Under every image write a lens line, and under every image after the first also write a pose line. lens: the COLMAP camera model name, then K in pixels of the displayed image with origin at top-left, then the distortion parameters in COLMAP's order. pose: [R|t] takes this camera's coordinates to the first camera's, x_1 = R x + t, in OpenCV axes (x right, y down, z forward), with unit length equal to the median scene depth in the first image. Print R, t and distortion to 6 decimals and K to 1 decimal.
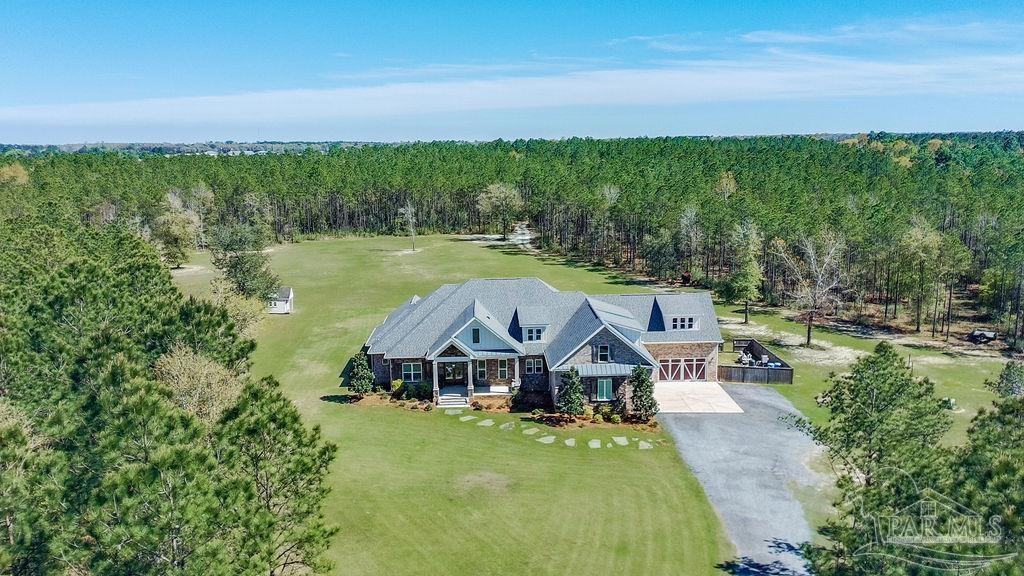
lens RADIAL K [[771.8, 0, 512.0], [0, 771.8, 288.0], [0, 0, 1]] dist [0.037433, 0.001832]
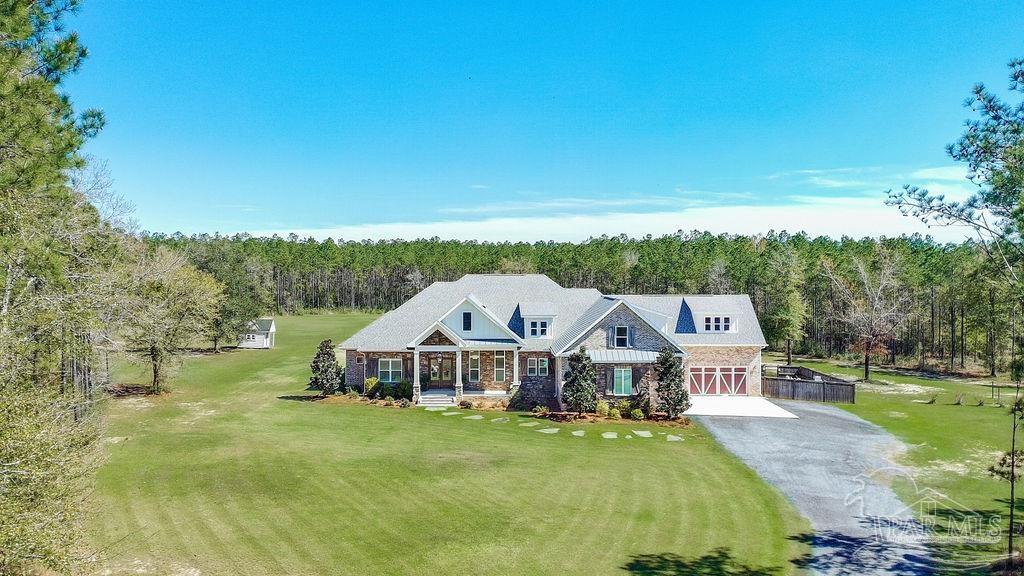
lens RADIAL K [[771.8, 0, 512.0], [0, 771.8, 288.0], [0, 0, 1]] dist [0.037433, 0.001832]
pose [[0.999392, 0.015744, -0.031119, 0.026860], [-0.021020, 0.983938, -0.177267, 0.173788], [0.027828, 0.177813, 0.983671, 0.179525]]
